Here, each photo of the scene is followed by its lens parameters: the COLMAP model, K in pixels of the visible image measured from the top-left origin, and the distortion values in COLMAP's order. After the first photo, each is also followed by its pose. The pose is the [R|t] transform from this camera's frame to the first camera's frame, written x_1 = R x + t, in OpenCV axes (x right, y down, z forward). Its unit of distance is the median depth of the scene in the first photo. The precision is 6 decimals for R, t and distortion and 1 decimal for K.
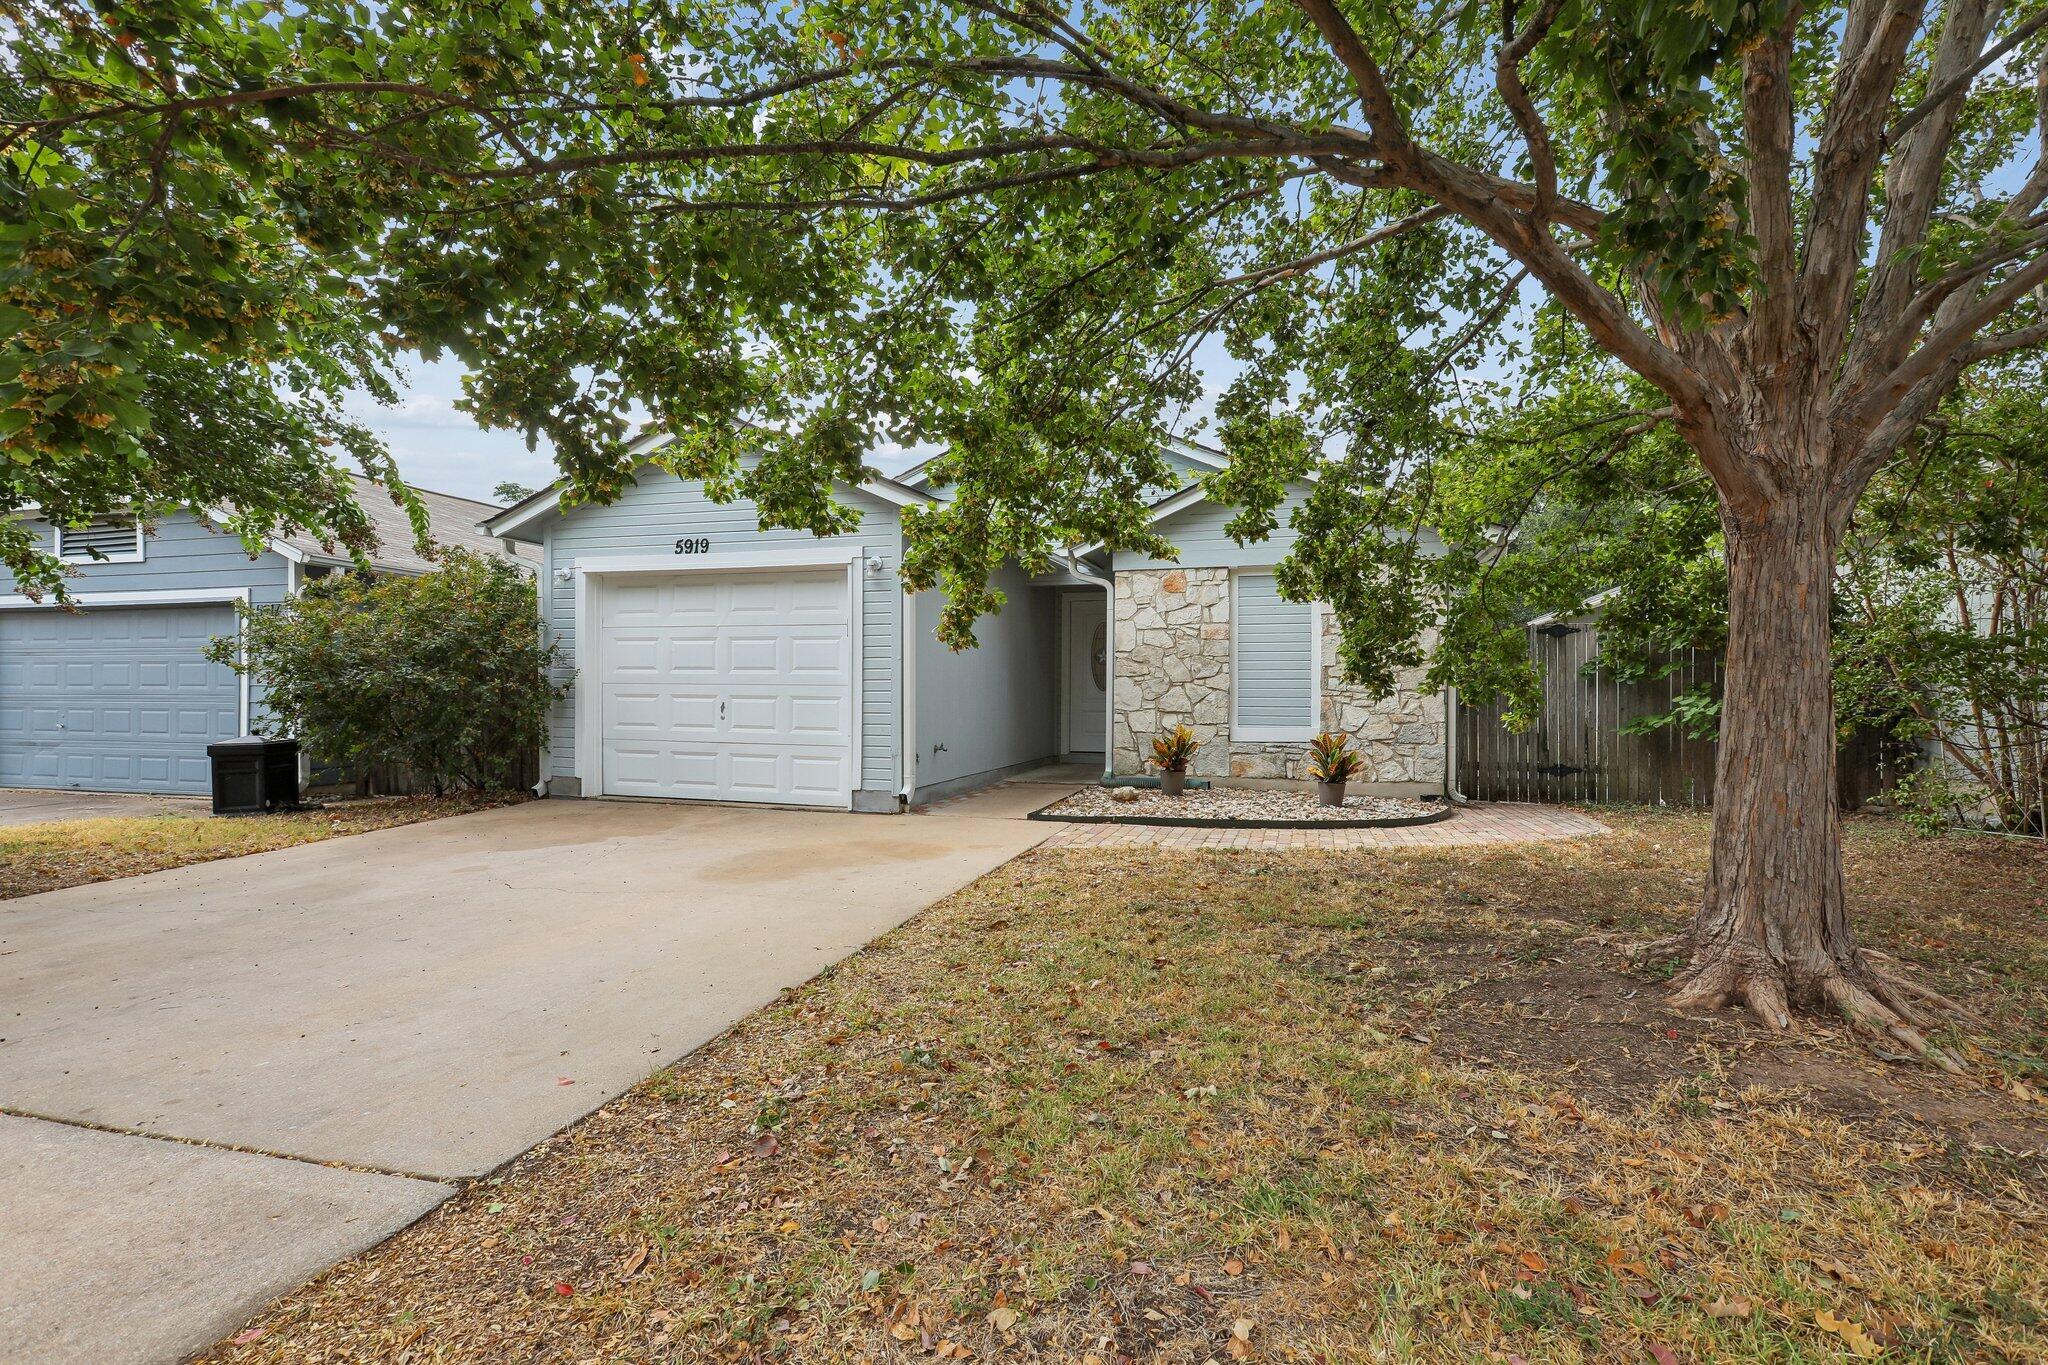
lens RADIAL K [[988.7, 0, 1023.8], [0, 988.7, 685.2], [0, 0, 1]] dist [0.005697, 0.001055]
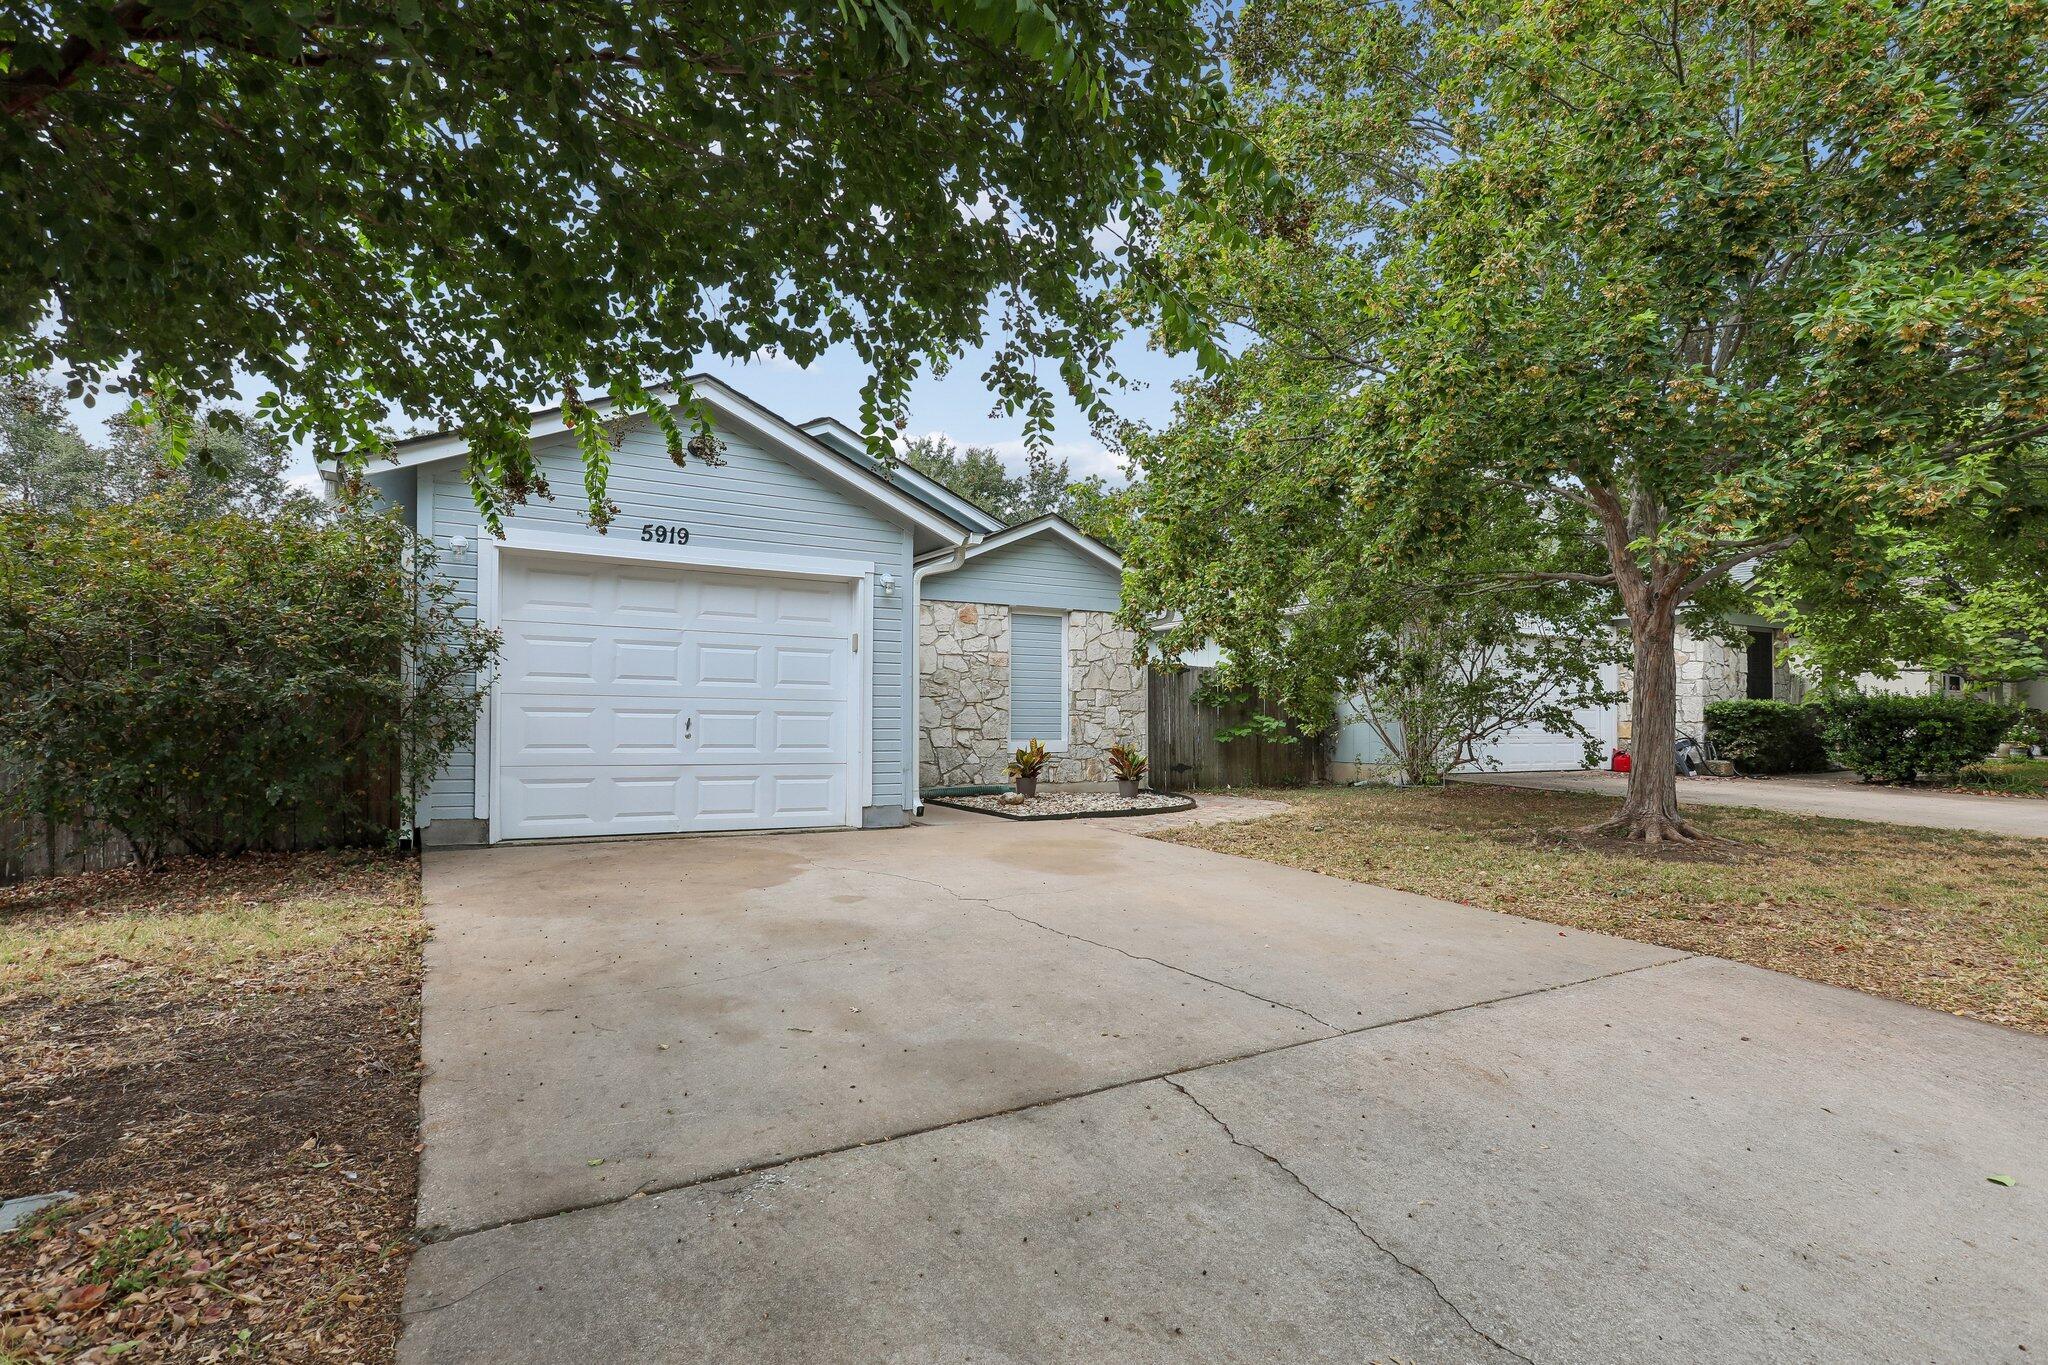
lens RADIAL K [[1070.9, 0, 1024.6], [0, 1070.9, 693.2], [0, 0, 1]] dist [0.017814, 0.000248]
pose [[0.661713, 0.020277, 0.749483, -0.808812], [-0.007760, 0.999766, -0.020197, 0.011862], [-0.749717, 0.007548, 0.661715, 0.156744]]
